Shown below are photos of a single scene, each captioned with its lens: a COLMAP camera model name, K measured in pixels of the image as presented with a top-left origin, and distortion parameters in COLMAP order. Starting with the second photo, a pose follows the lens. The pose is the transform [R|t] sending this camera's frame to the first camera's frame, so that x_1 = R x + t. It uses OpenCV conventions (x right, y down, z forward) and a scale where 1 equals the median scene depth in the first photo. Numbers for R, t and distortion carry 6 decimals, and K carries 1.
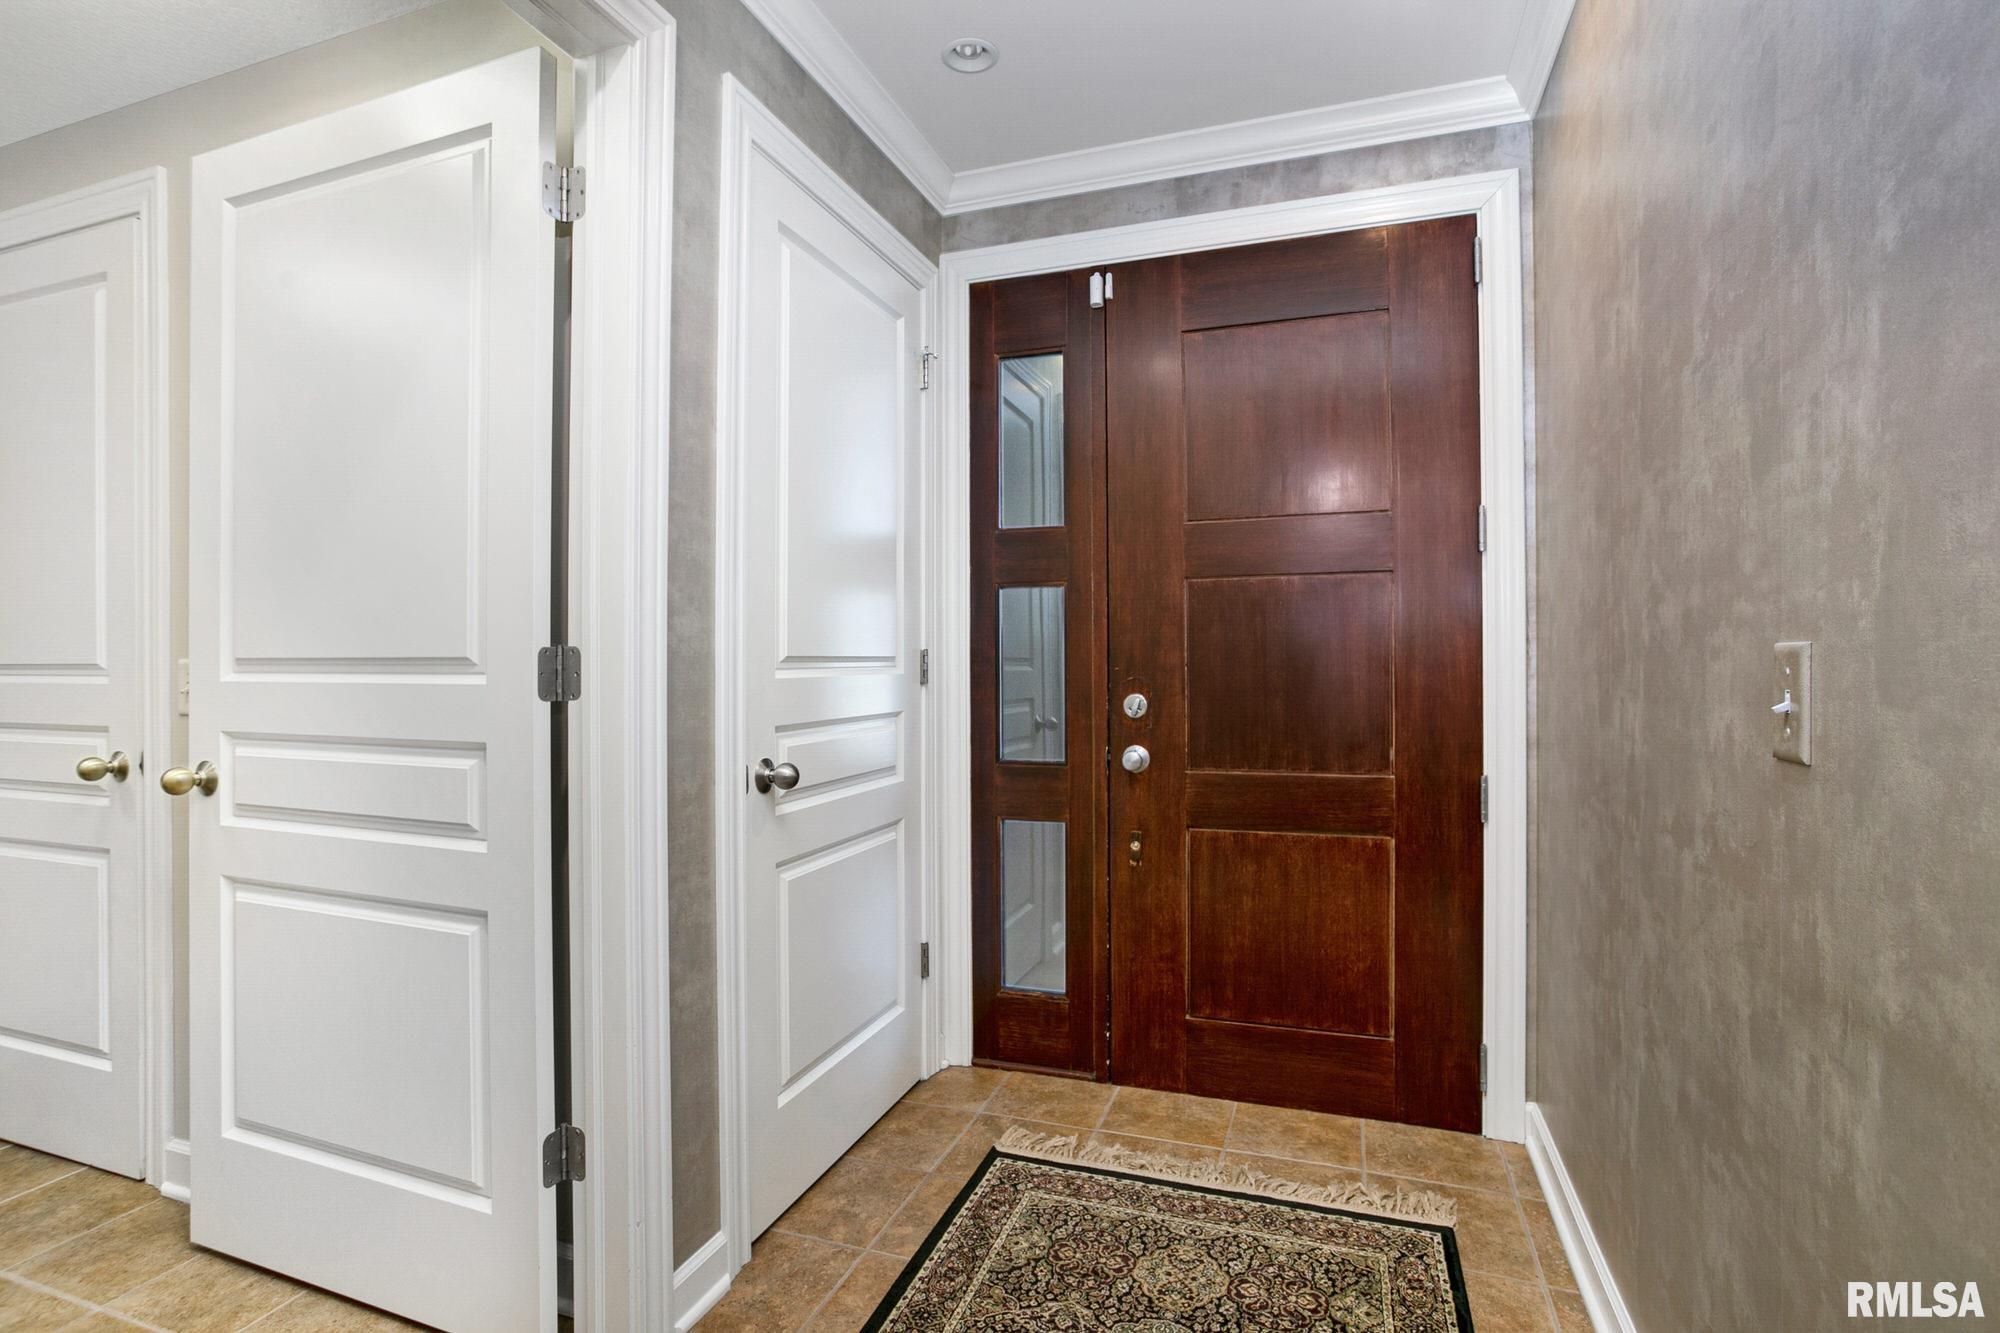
lens RADIAL K [[974.5, 0, 993.4], [0, 974.5, 645.5], [0, 0, 1]] dist [-0.050893, 0.028337]
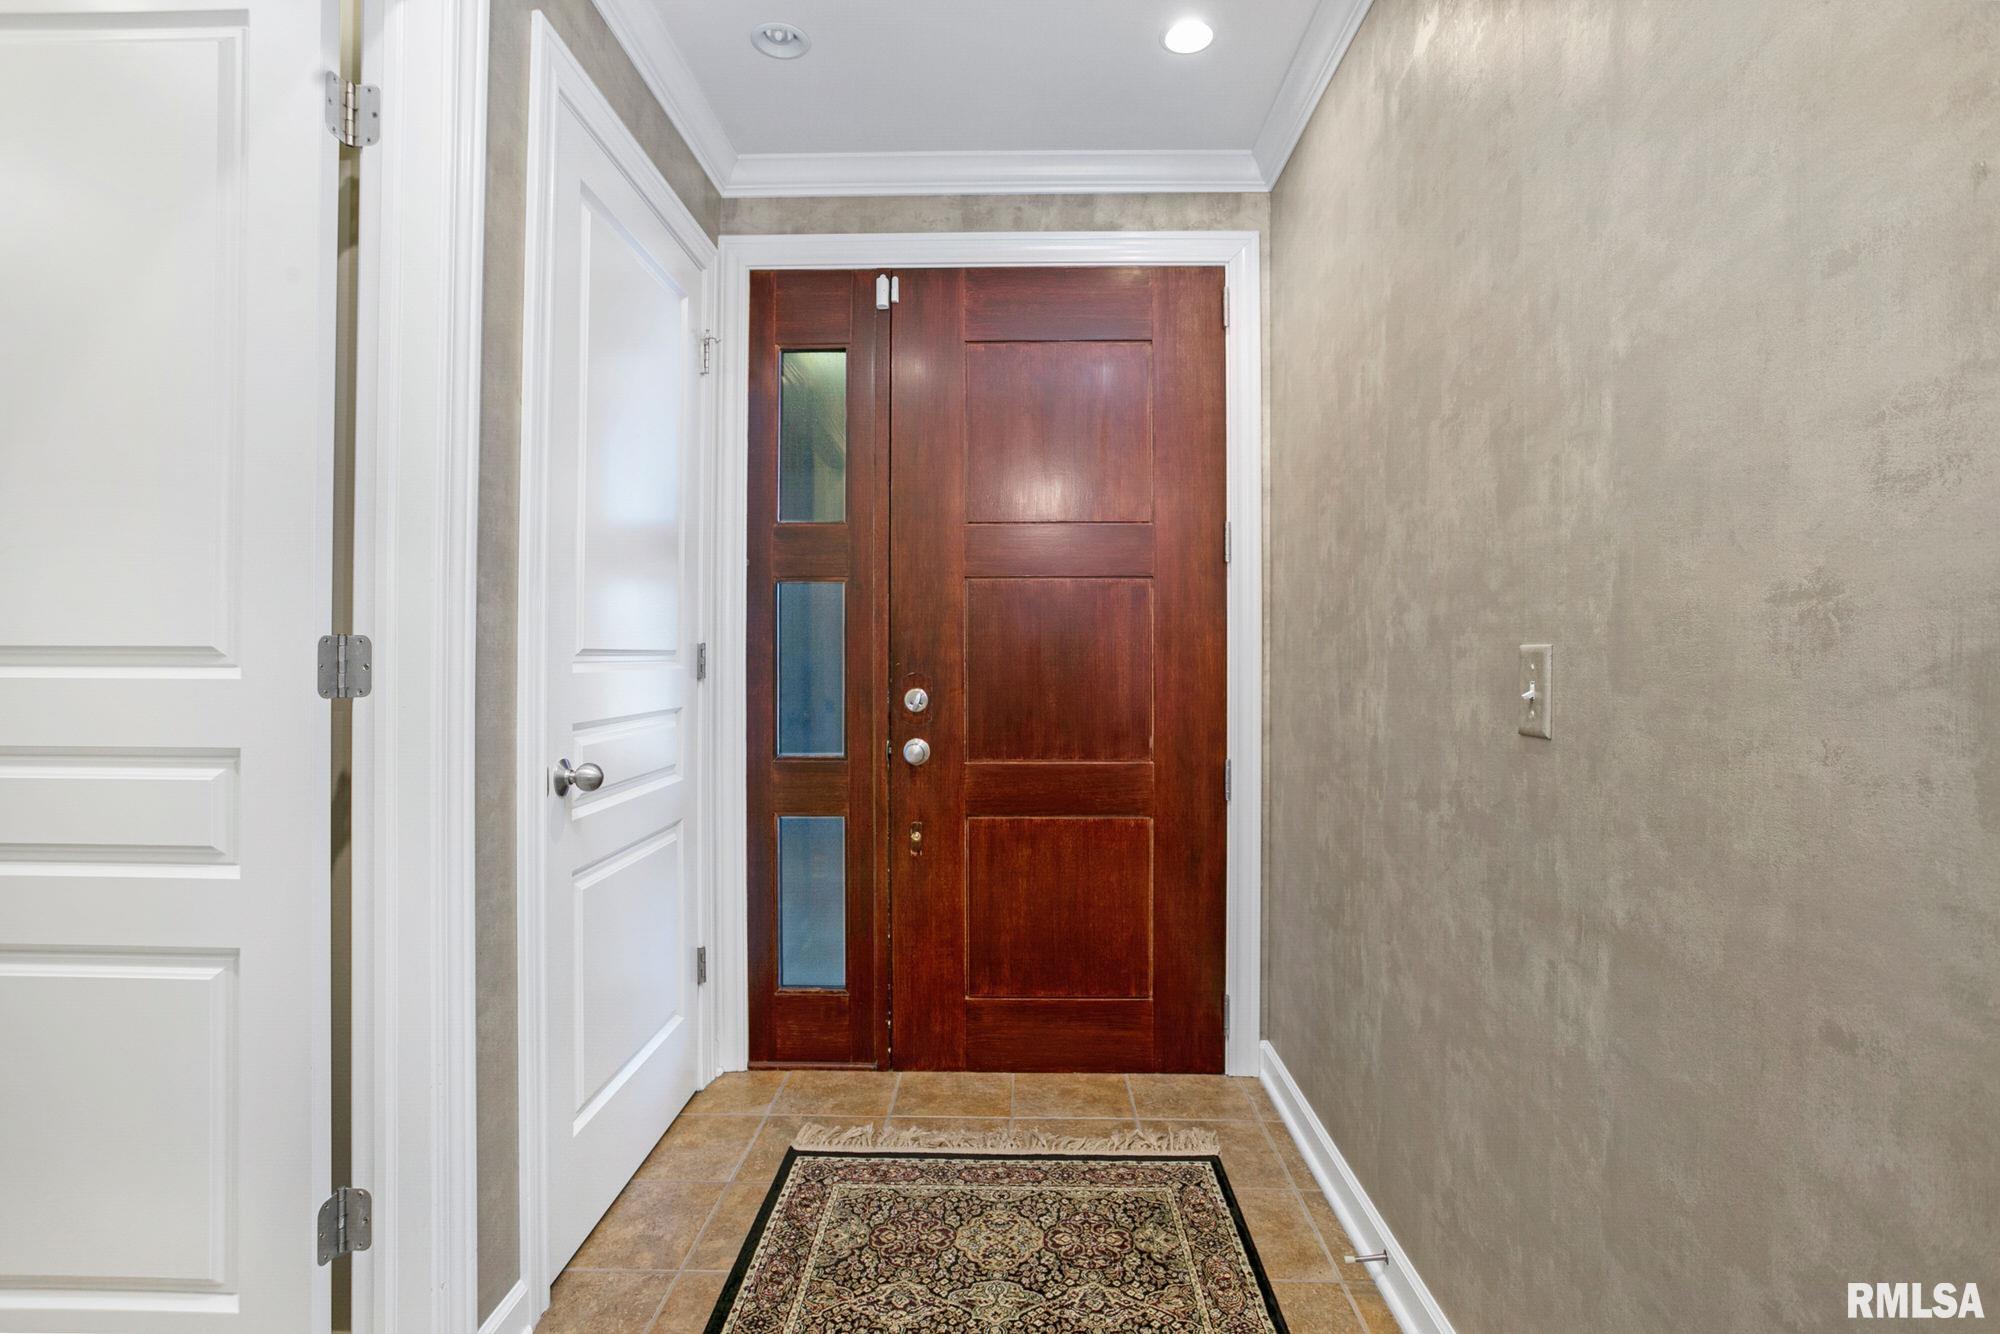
lens RADIAL K [[973.0, 0, 1000.6], [0, 973.0, 640.0], [0, 0, 1]] dist [-0.054516, 0.034139]
pose [[0.948135, 0.011789, 0.317649, -0.129885], [-0.011103, 0.999930, -0.003972, 0.001754], [-0.317674, 0.000240, 0.948200, -0.003033]]
